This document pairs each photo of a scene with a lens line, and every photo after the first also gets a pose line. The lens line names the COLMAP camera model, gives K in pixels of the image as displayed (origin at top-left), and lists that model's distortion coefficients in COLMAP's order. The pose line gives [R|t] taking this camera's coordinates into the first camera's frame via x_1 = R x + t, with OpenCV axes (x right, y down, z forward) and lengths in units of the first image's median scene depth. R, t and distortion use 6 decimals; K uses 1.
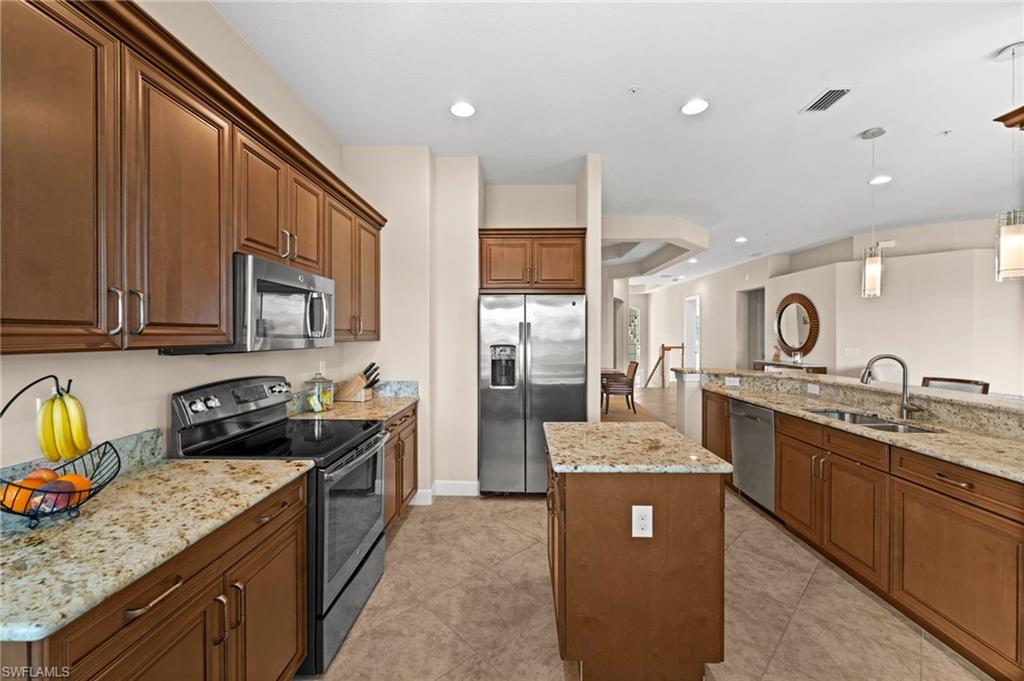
lens RADIAL K [[406.9, 0, 506.7], [0, 406.9, 334.7], [0, 0, 1]] dist [0.004014, 0.000048]
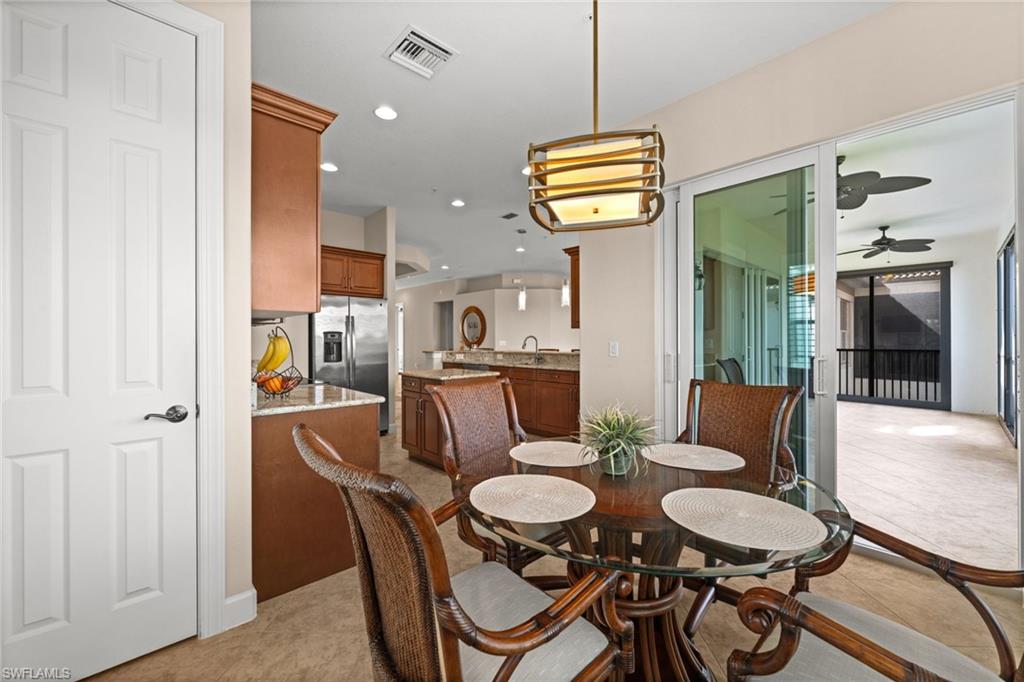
lens RADIAL K [[406.9, 0, 512.7], [0, 406.9, 340.9], [0, 0, 1]] dist [0.004014, 0.000048]
pose [[0.710913, -0.000854, 0.703280, -0.535595], [-0.001465, 0.999995, 0.002695, 0.049857], [-0.703279, -0.002946, 0.710908, -0.395050]]
